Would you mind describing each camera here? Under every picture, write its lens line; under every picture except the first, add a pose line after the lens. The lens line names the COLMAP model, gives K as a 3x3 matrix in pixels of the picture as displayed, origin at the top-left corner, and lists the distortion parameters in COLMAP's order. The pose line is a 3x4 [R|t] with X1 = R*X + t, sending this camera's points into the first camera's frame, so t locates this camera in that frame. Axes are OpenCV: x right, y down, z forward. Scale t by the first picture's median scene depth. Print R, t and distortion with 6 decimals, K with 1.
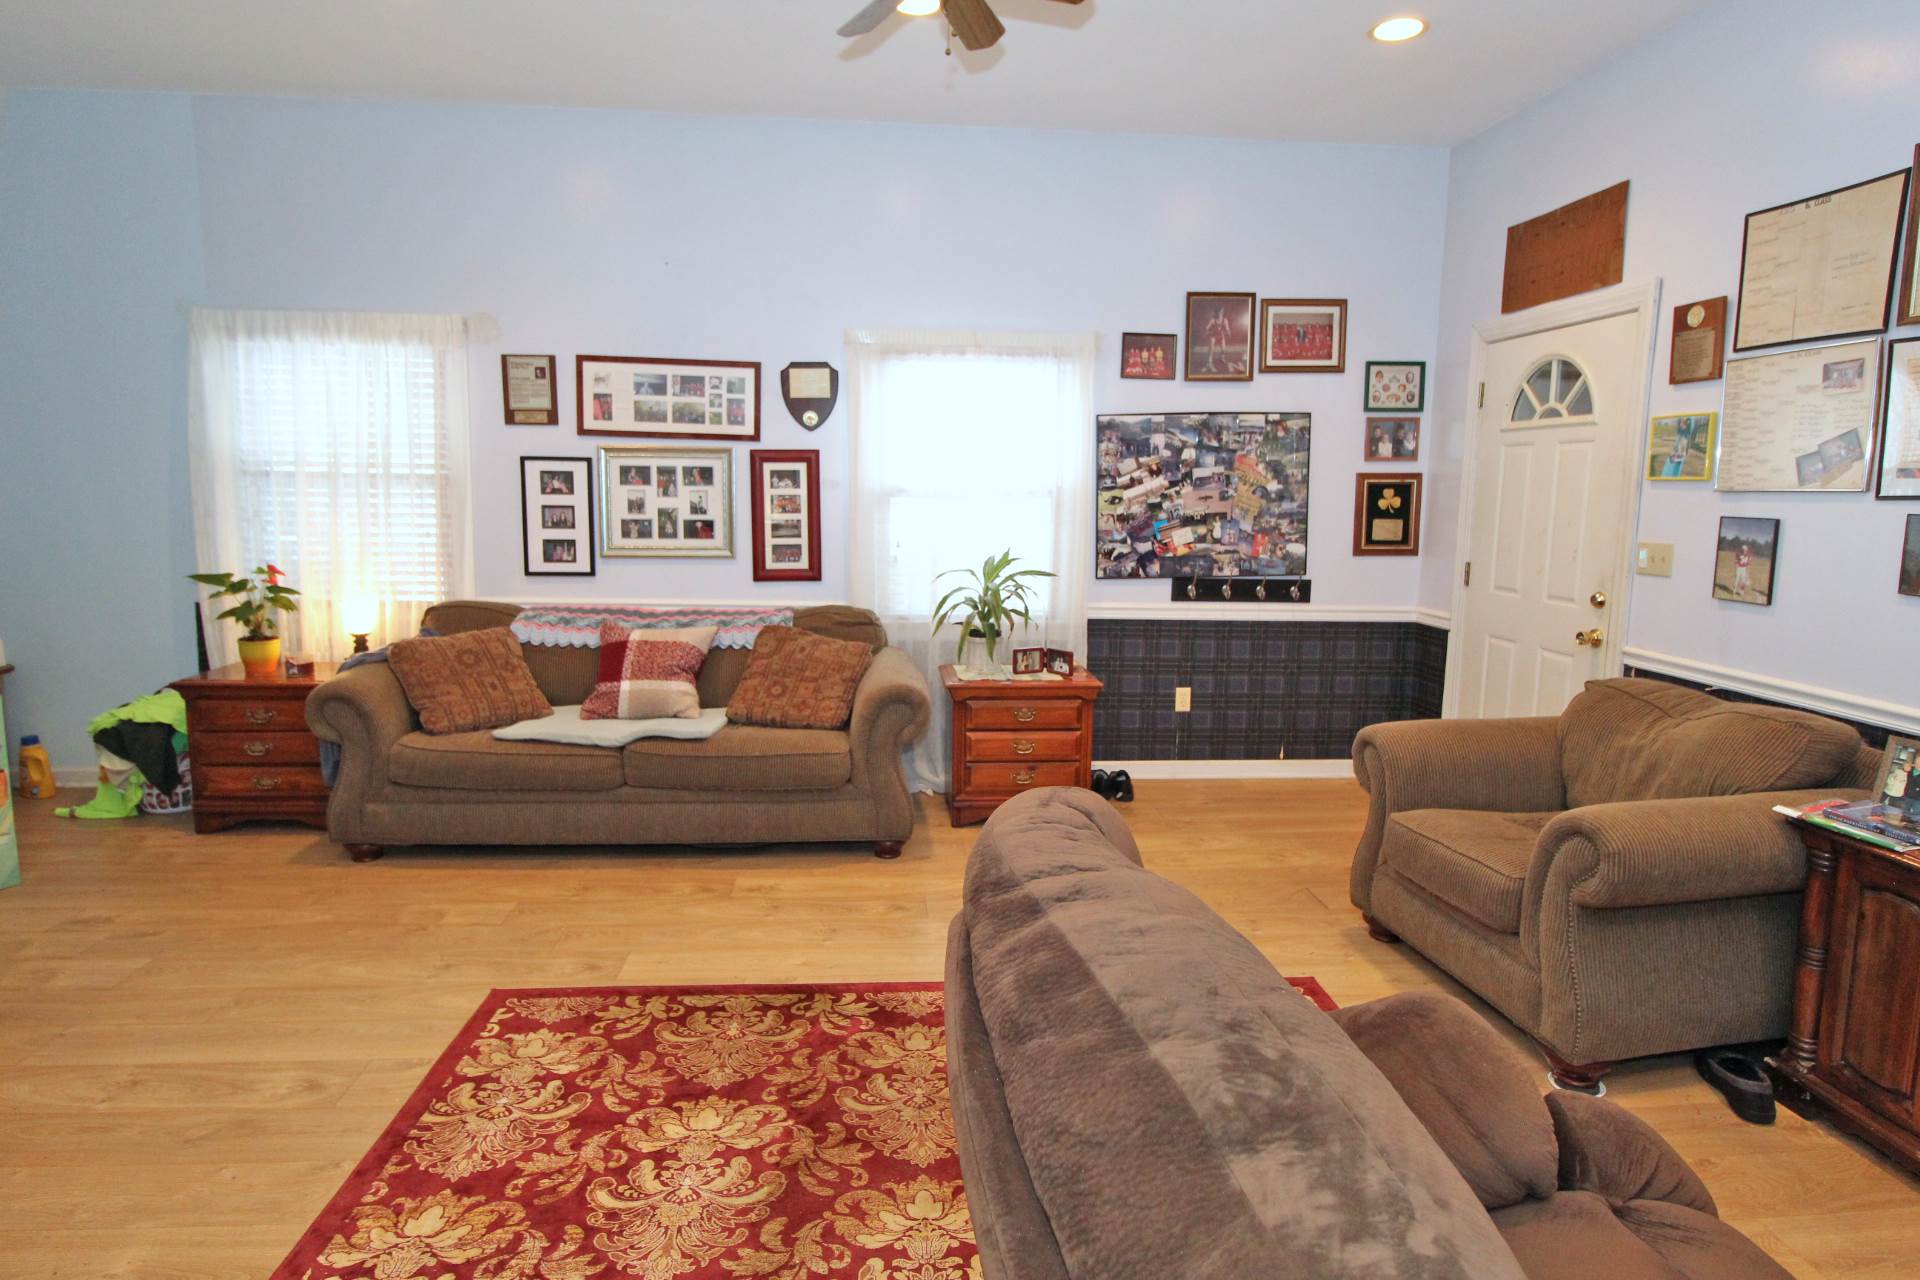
lens RADIAL K [[1013.5, 0, 957.3], [0, 1013.5, 641.9], [0, 0, 1]] dist [-0.002166, -0.007947]
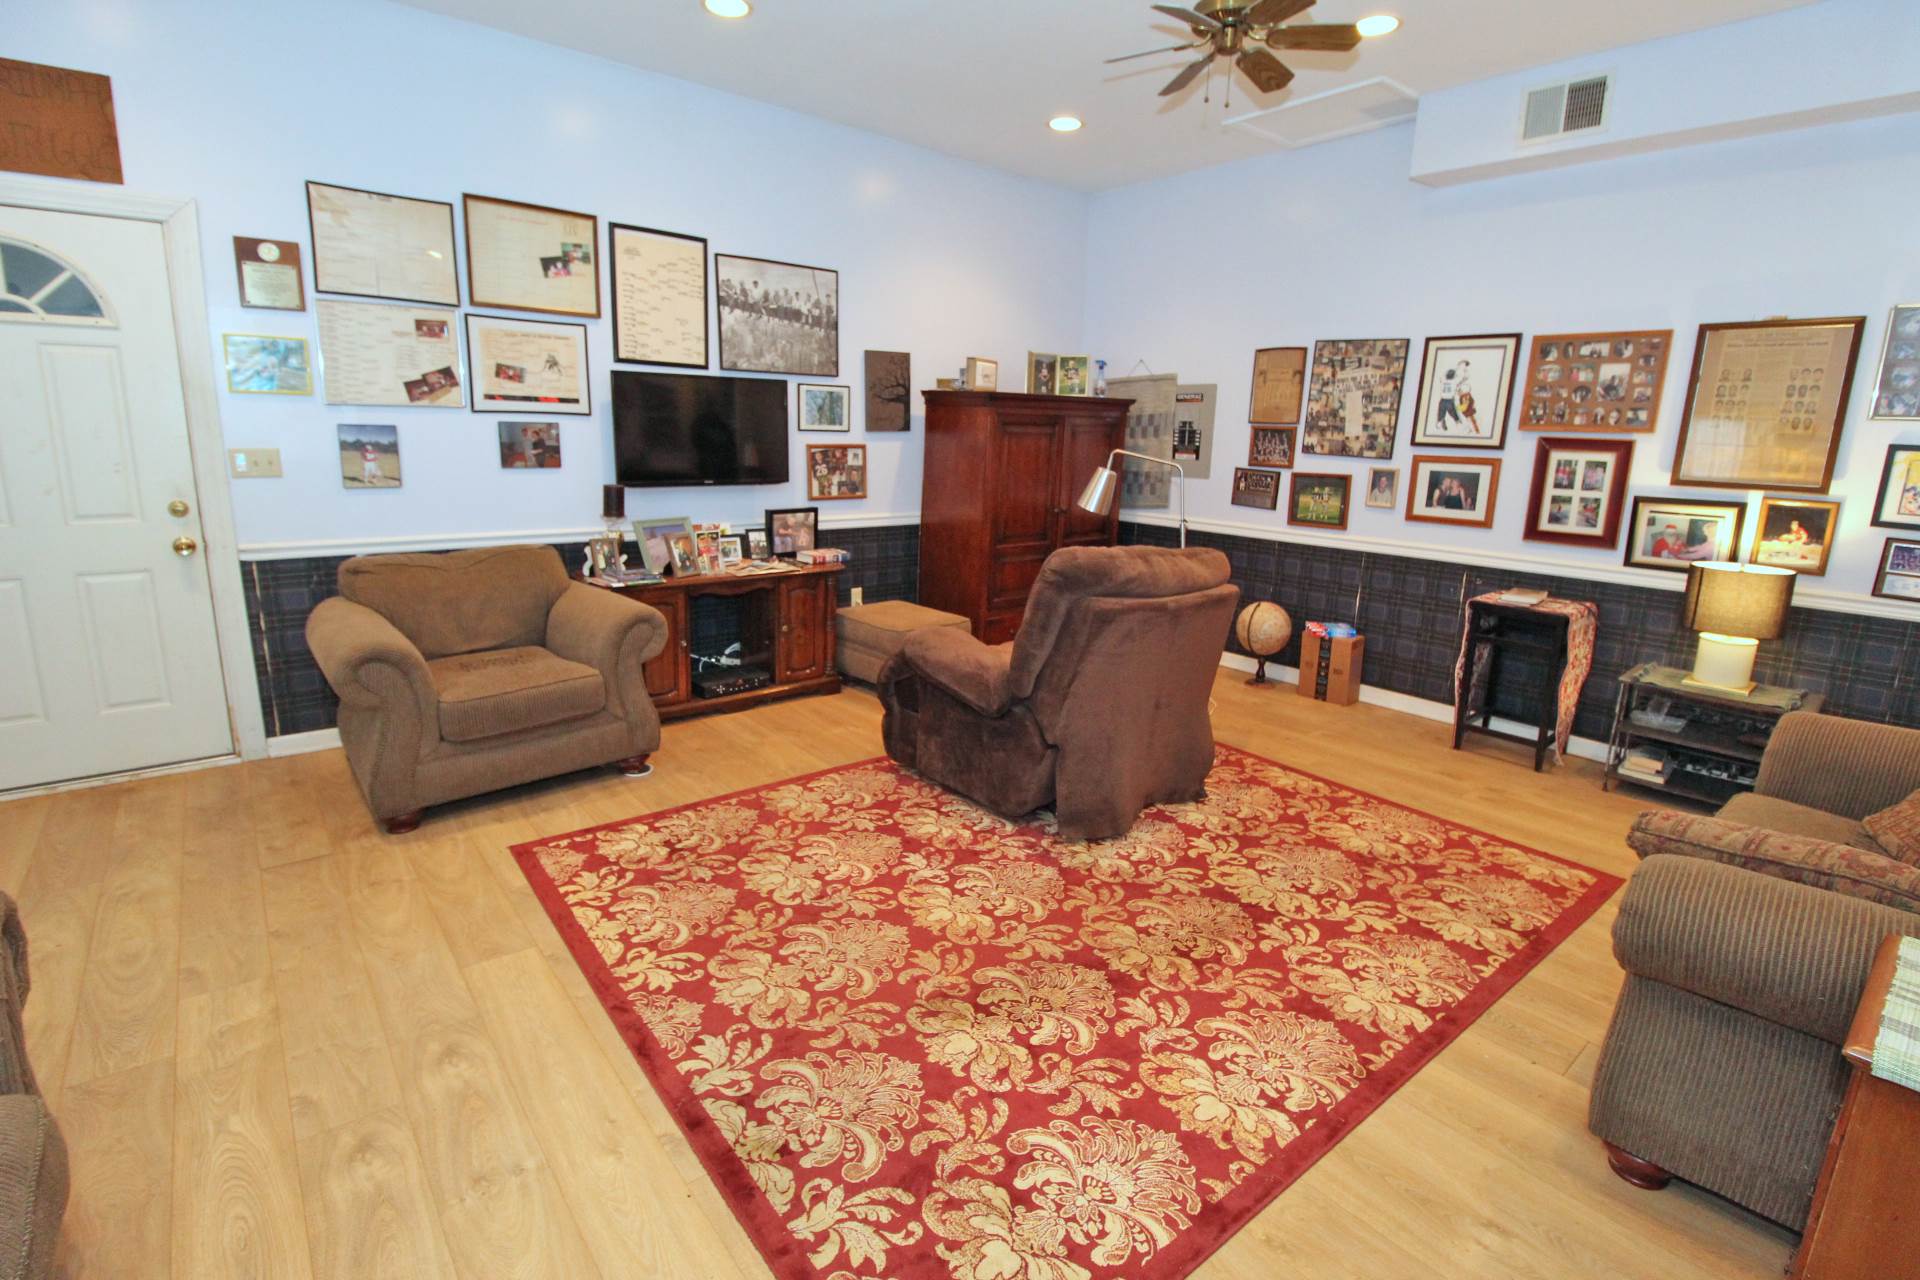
lens RADIAL K [[899.8, 0, 951.7], [0, 899.8, 633.5], [0, 0, 1]] dist [-0.011104, -0.006102]
pose [[-0.563269, -0.212459, 0.798492, -0.746230], [0.088058, 0.945438, 0.313675, -0.183249], [-0.821568, 0.246997, -0.513828, 1.154006]]
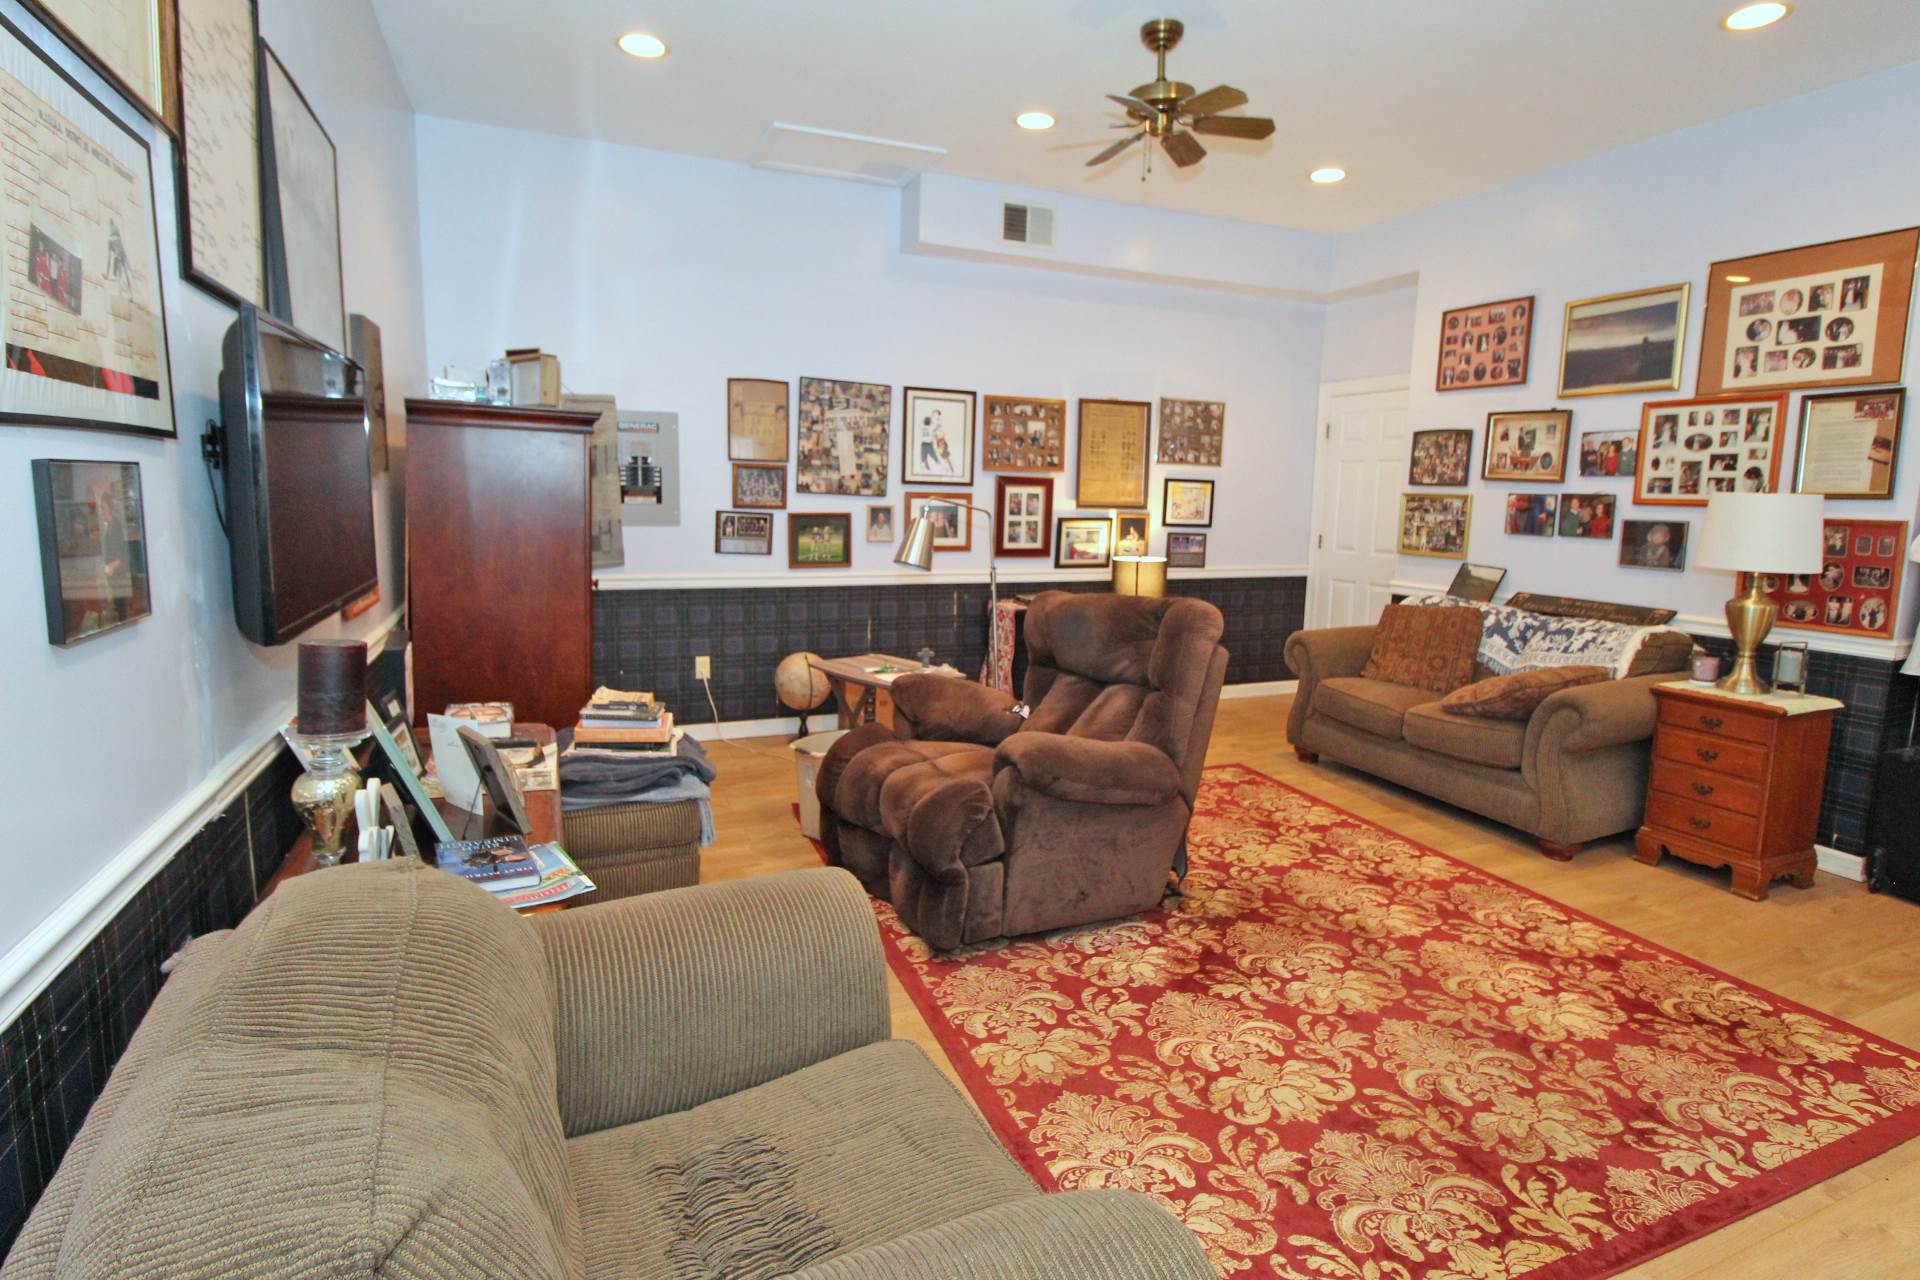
lens RADIAL K [[964.6, 0, 963.8], [0, 964.6, 624.9], [0, 0, 1]] dist [-0.001247, -0.009610]
pose [[-0.946924, 0.009581, -0.321316, 0.664427], [-0.083805, 0.957633, 0.275529, -0.190495], [0.310343, 0.287832, -0.906002, 1.399269]]
